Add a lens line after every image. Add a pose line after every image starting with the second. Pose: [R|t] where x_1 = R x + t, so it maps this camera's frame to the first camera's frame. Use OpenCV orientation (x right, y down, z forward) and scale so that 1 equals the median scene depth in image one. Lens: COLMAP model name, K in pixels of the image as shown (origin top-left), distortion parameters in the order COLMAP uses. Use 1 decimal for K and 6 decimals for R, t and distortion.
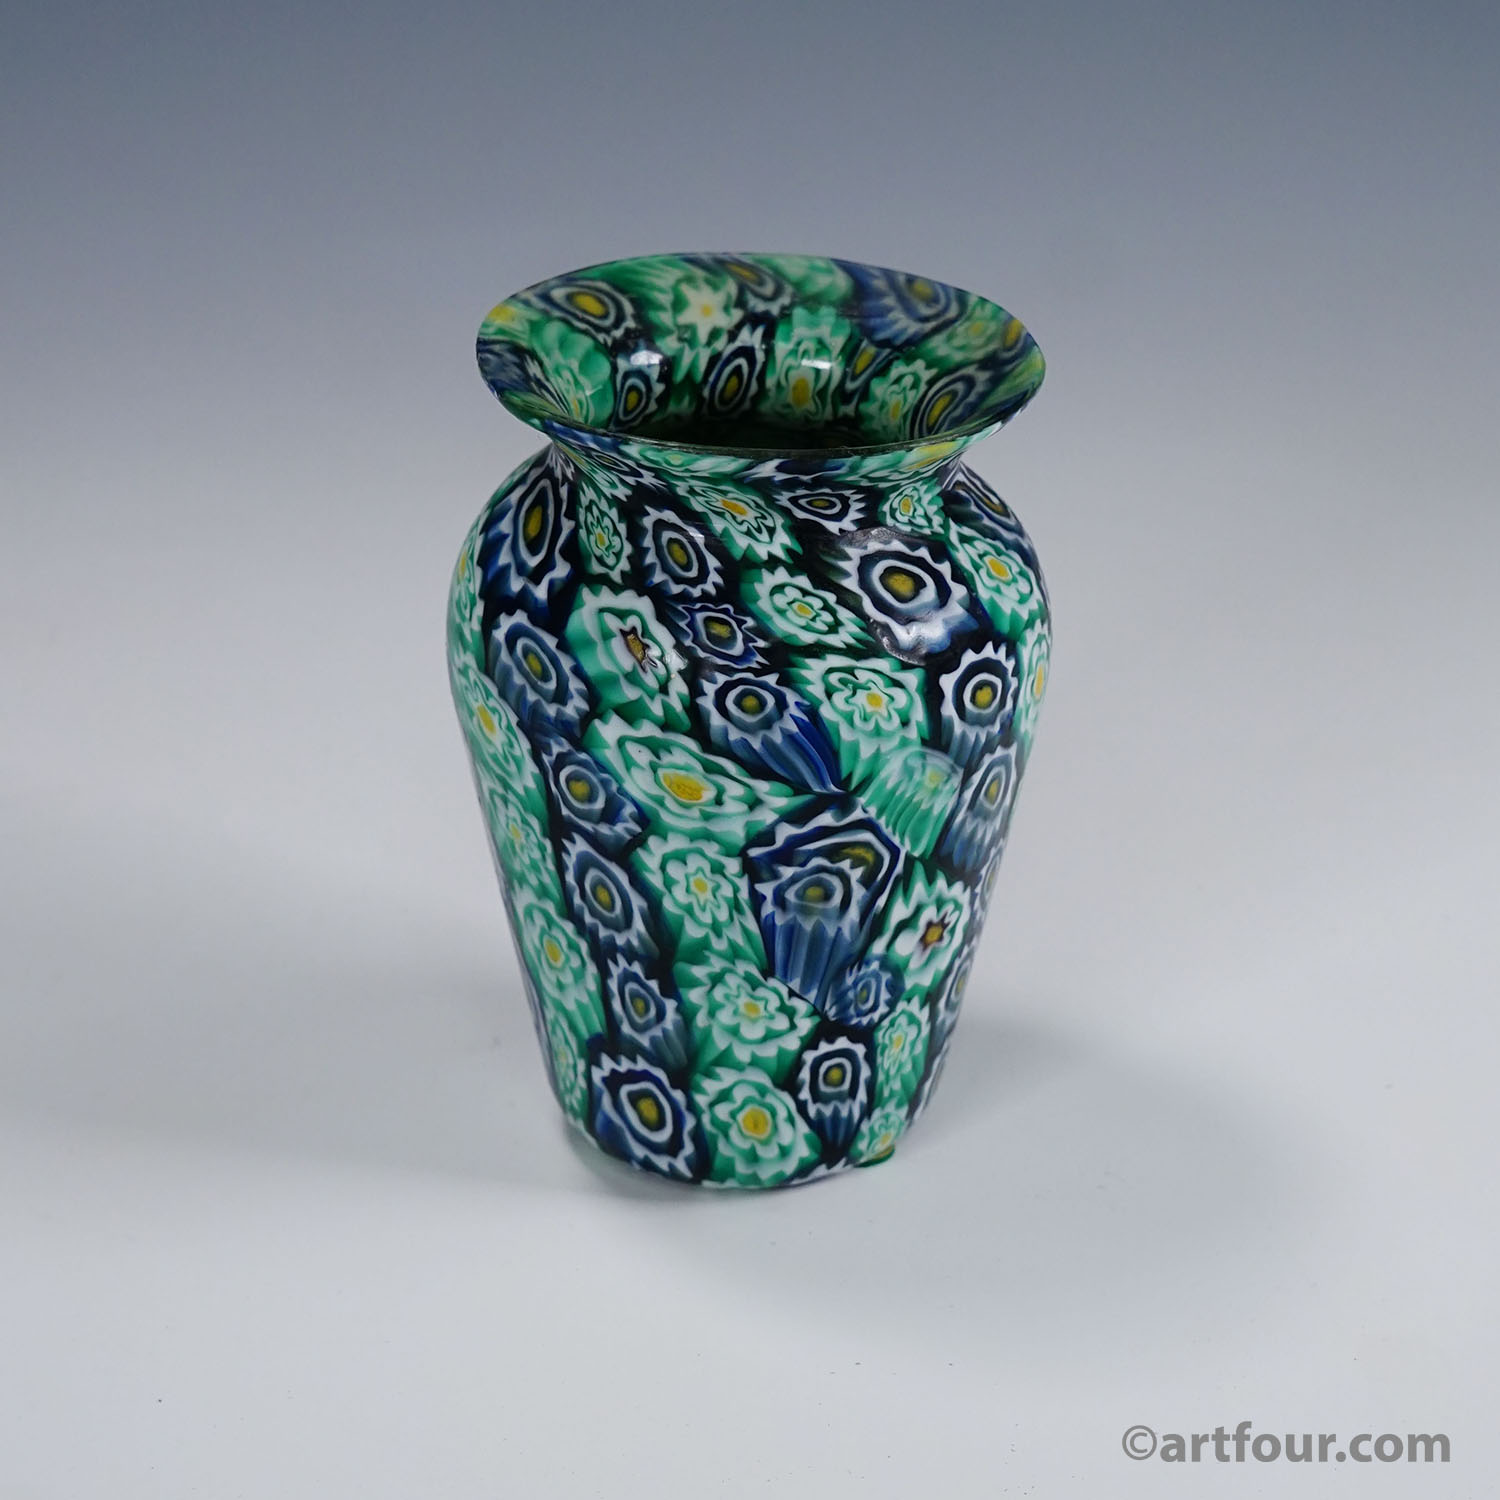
lens RADIAL K [[4387.9, 0, 753.7], [0, 4387.9, 750.9], [0, 0, 1]] dist [-0.109561, 0.000000]
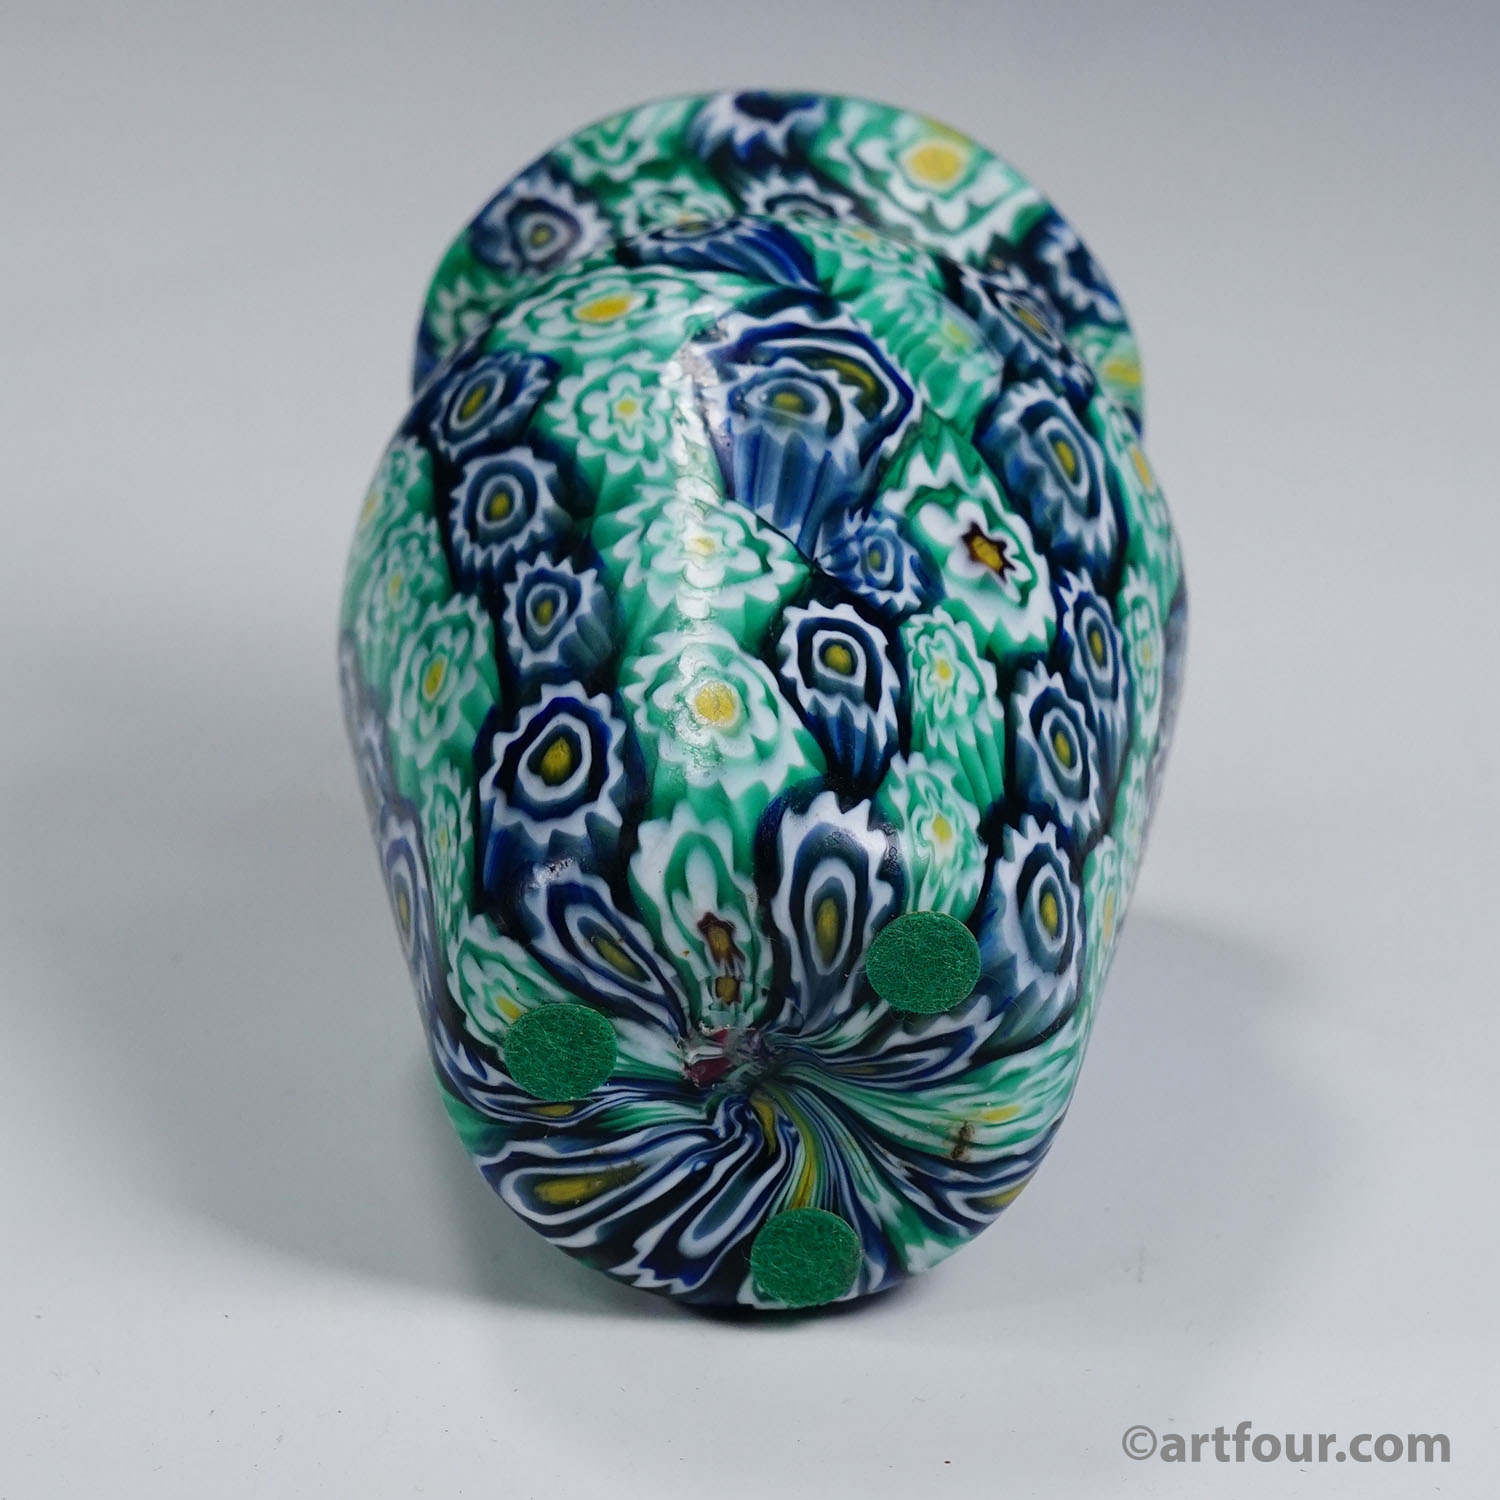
lens RADIAL K [[5724.8, 0, 752.3], [0, 5724.8, 747.6], [0, 0, 1]] dist [1.123738, 0.000000]
pose [[0.985062, -0.144357, -0.093885, 0.085790], [-0.081117, 0.091935, -0.992455, 0.942164], [0.151899, 0.985246, 0.078852, 0.967669]]
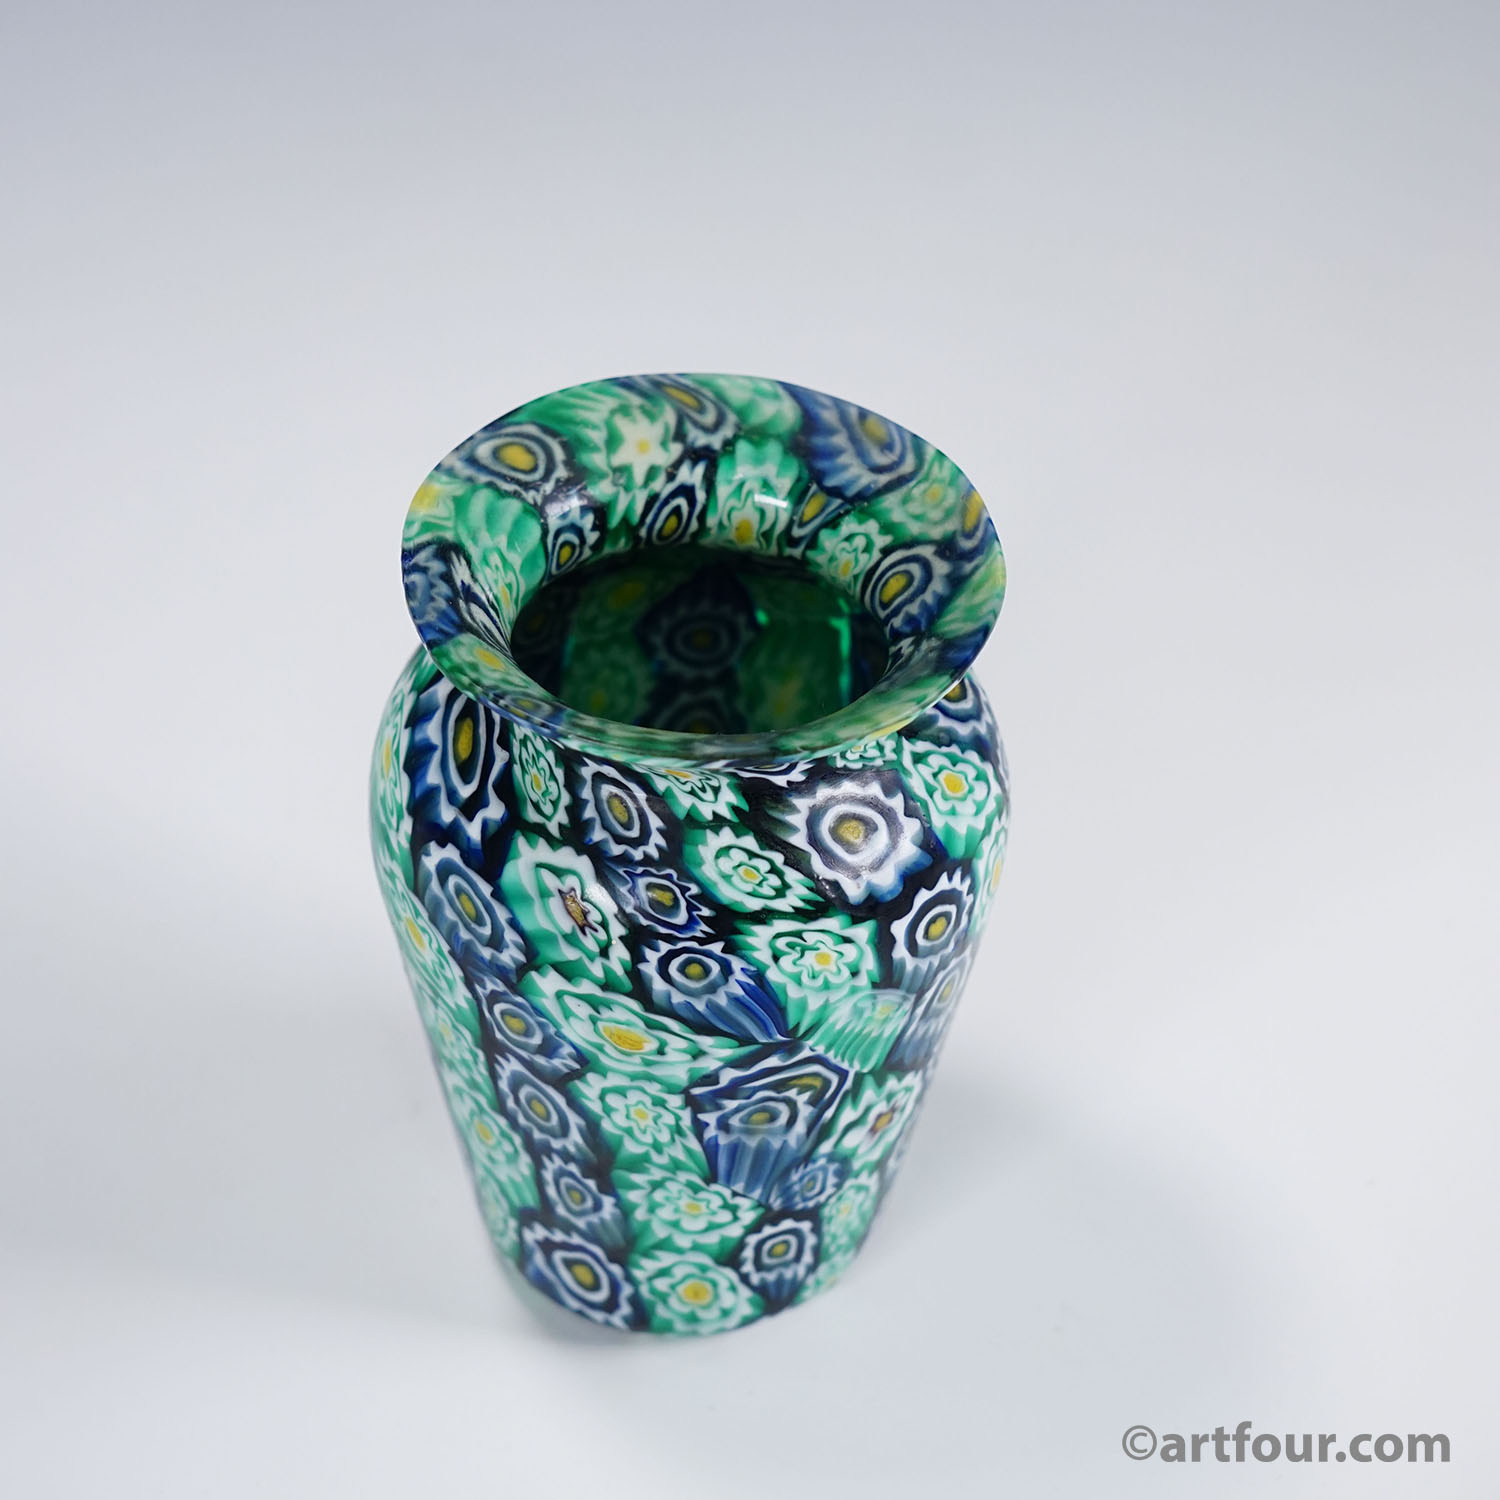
lens RADIAL K [[5724.8, 0, 701.8], [0, 5724.8, 665.9], [0, 0, 1]] dist [1.123738, 0.000000]
pose [[0.999929, -0.002410, 0.011677, -0.013108], [-0.000601, 0.967932, 0.251213, -0.375193], [-0.011908, -0.251202, 0.967861, -0.194094]]
